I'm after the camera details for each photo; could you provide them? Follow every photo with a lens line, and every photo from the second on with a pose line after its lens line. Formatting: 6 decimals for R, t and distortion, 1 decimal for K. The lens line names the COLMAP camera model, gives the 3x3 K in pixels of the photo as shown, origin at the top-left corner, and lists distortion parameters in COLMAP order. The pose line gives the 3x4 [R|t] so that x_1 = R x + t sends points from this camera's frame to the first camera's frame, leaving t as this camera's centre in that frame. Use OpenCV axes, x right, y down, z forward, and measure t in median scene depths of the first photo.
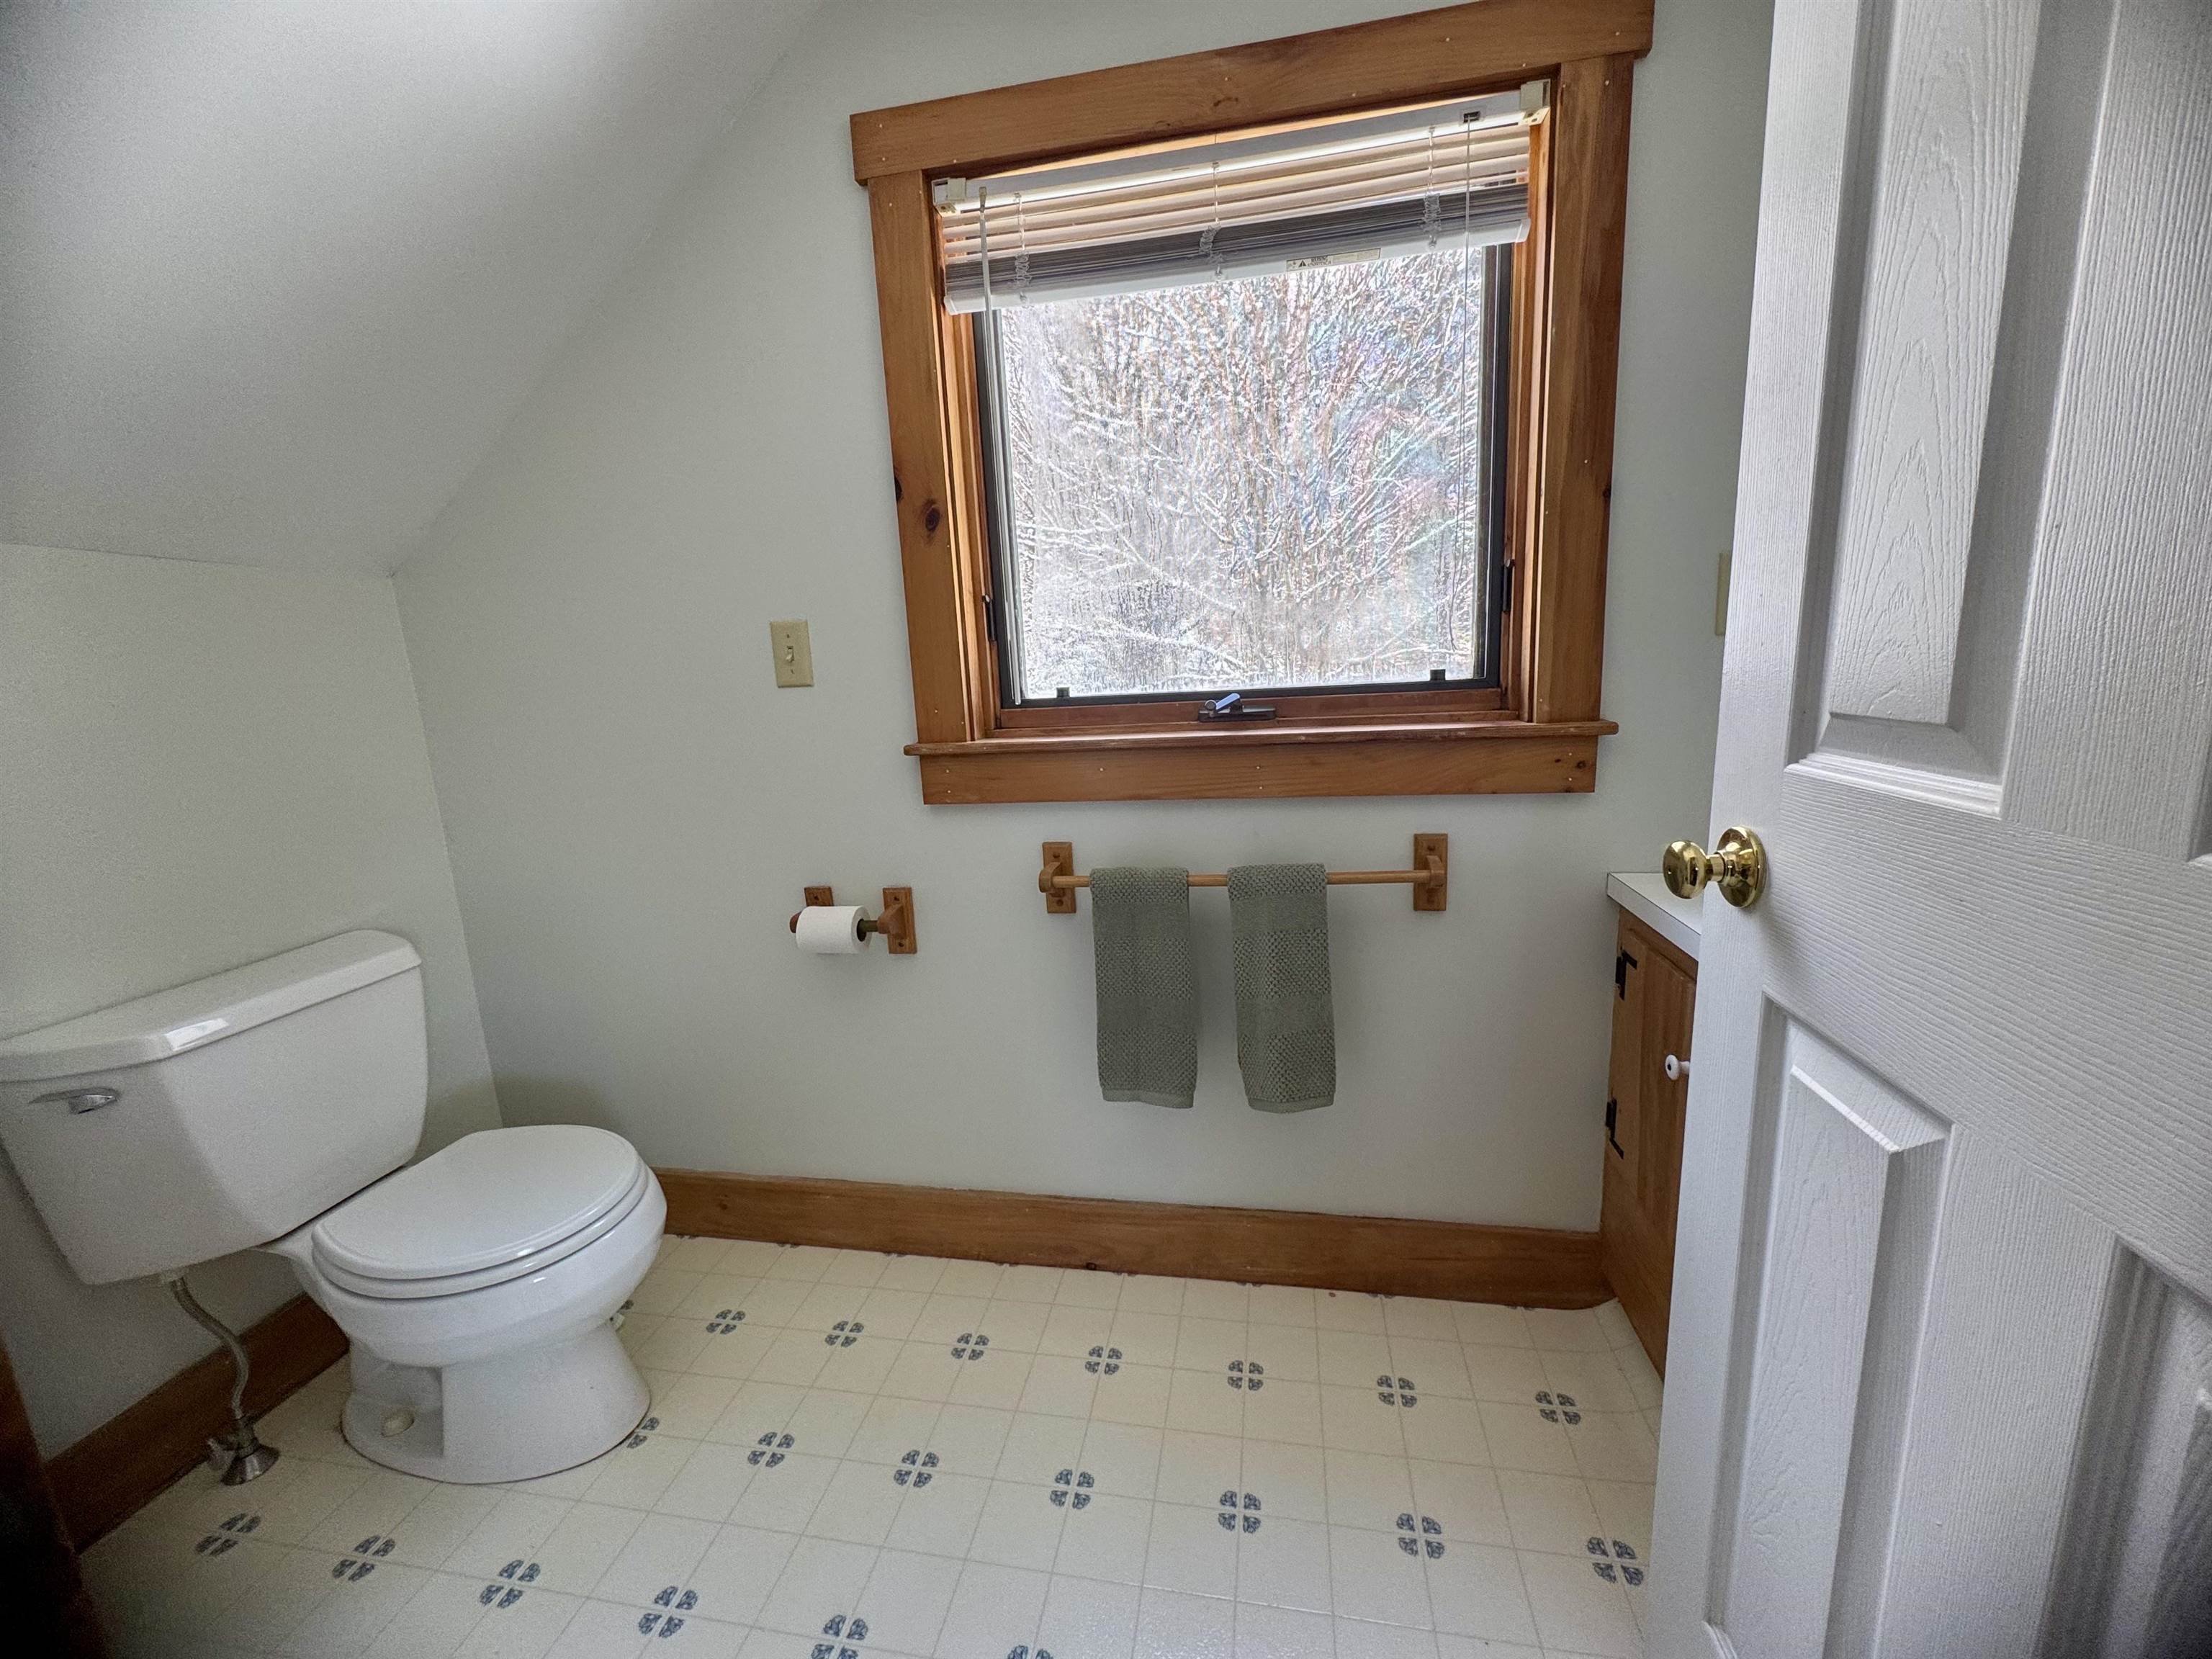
lens RADIAL K [[878.1, 0, 1097.0], [0, 878.1, 830.8], [0, 0, 1]] dist [-0.001766, -0.000441]
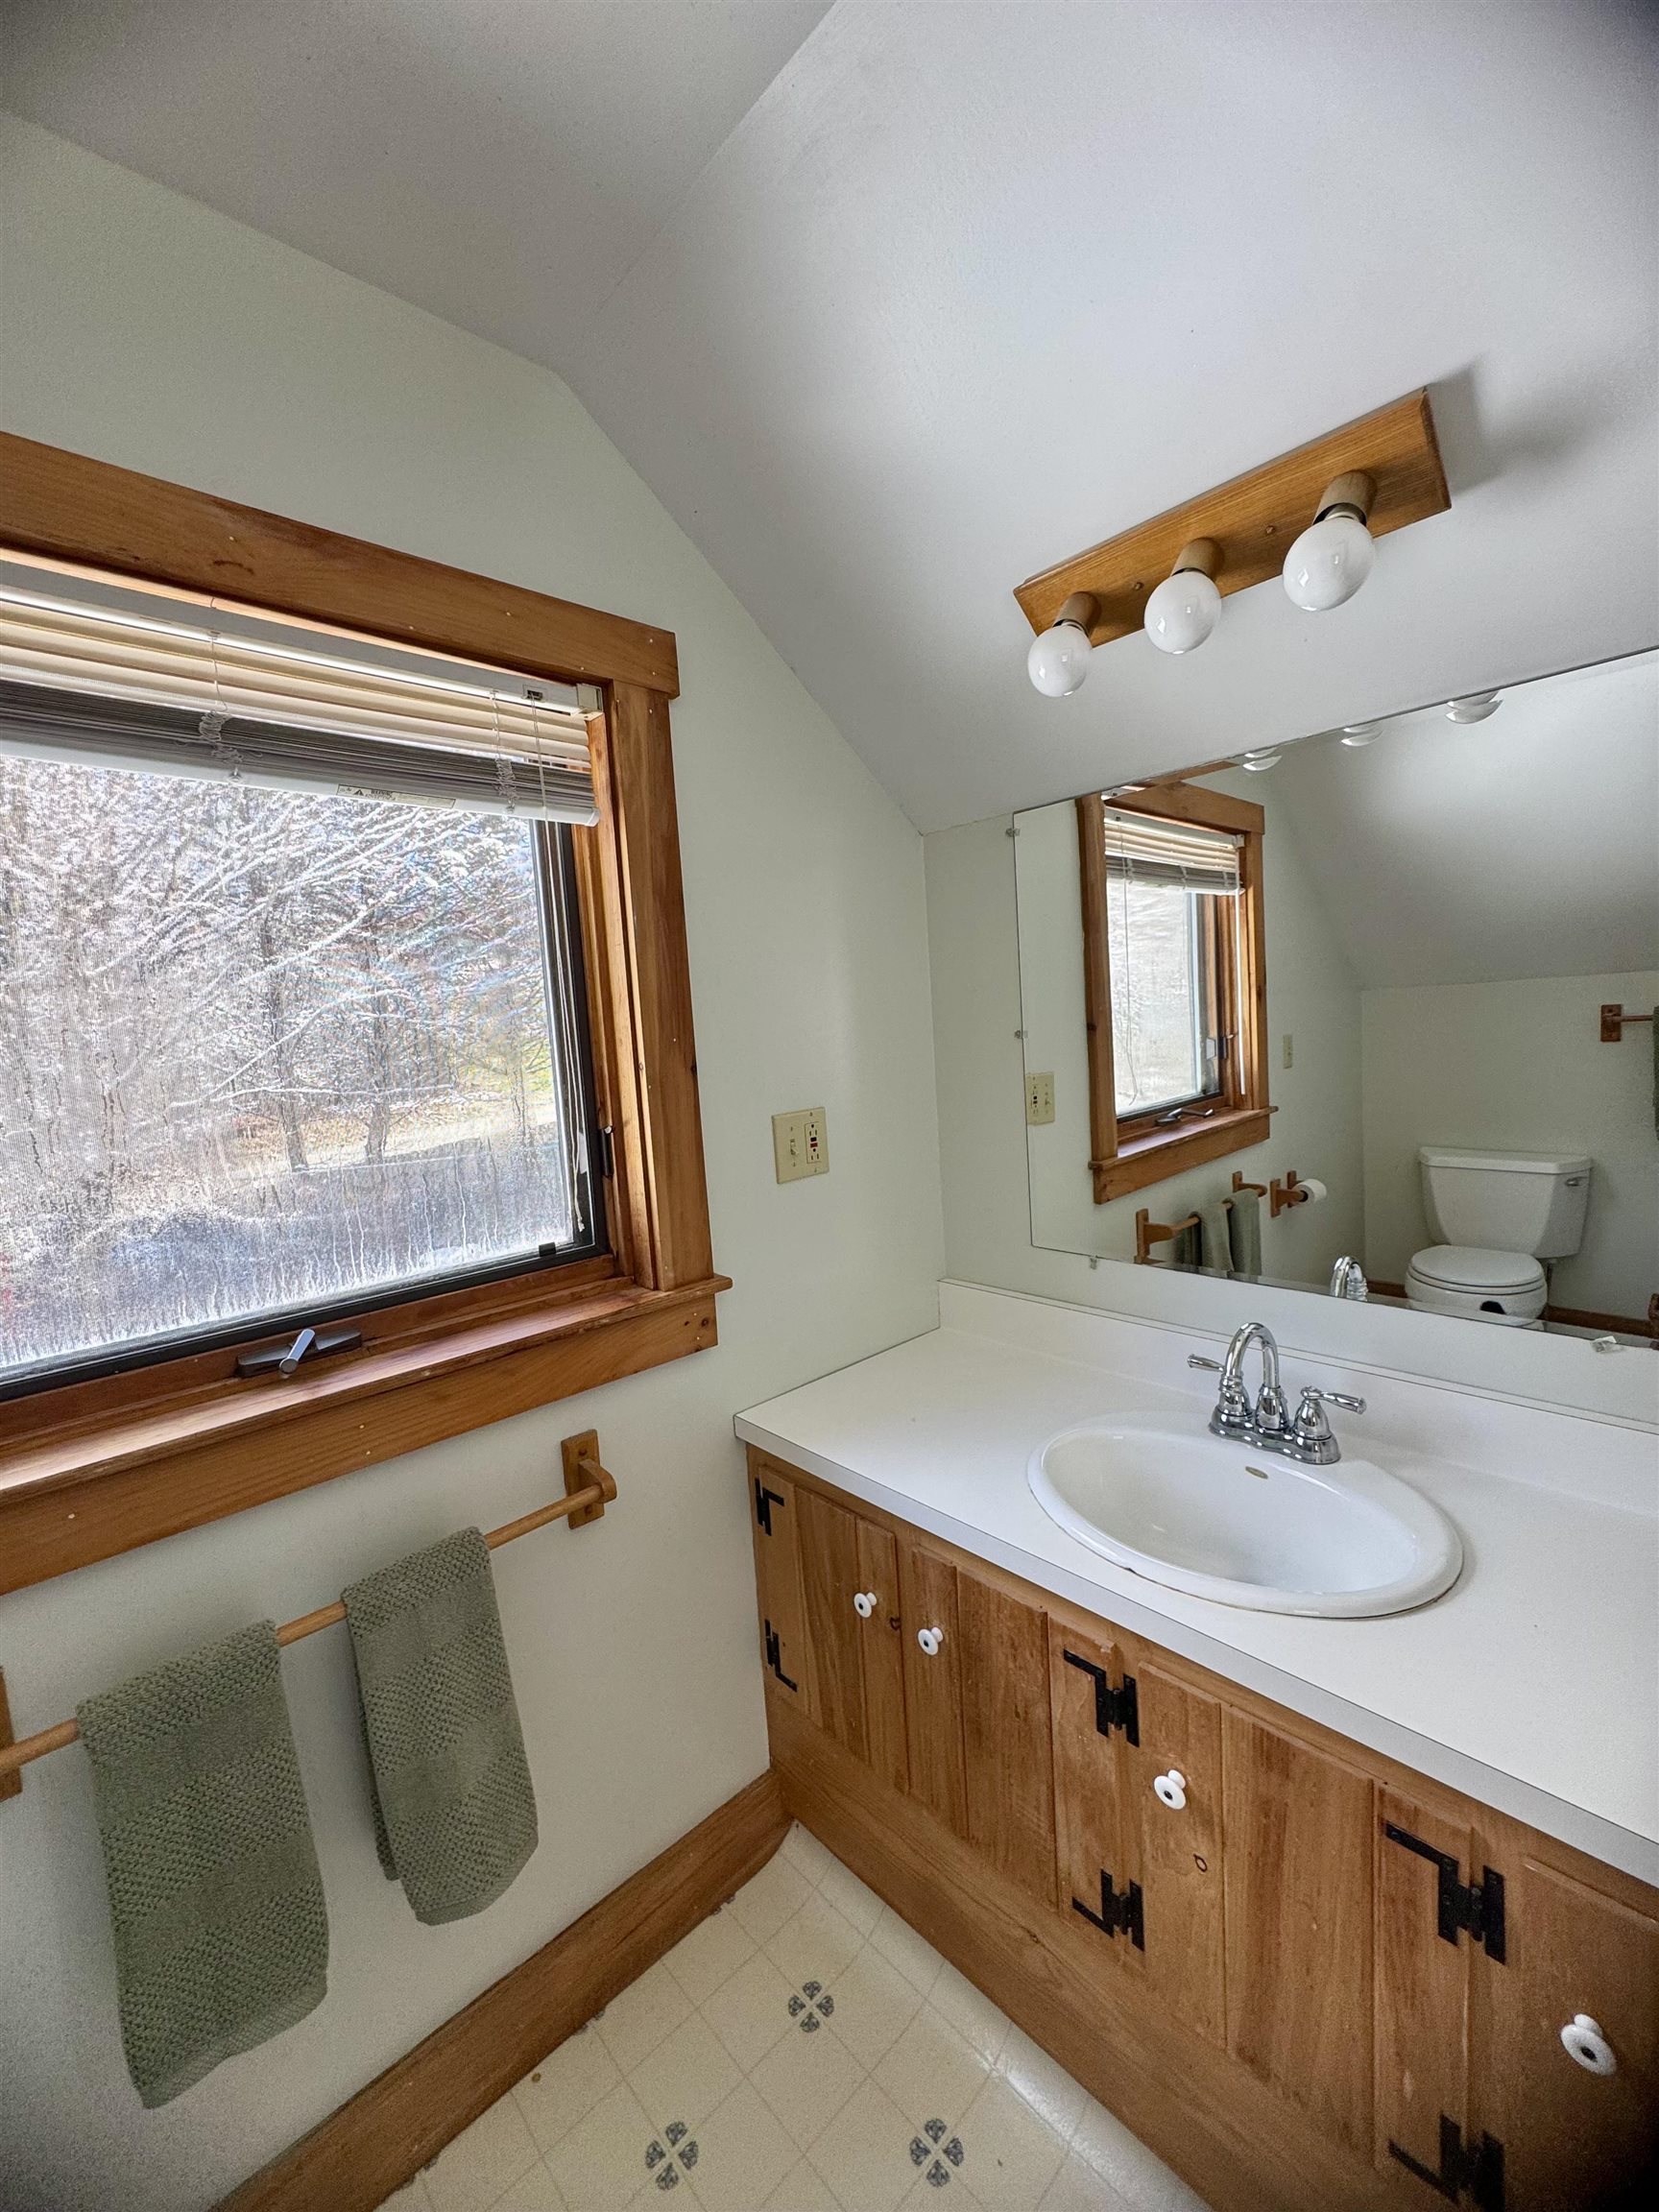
lens RADIAL K [[878.1, 0, 828.1], [0, 878.1, 1104.4], [0, 0, 1]] dist [-0.001766, -0.000441]
pose [[0.594179, -0.058082, 0.802233, -0.166035], [0.189287, 0.979475, -0.069282, -0.229798], [-0.781743, 0.193018, 0.592977, 0.244995]]
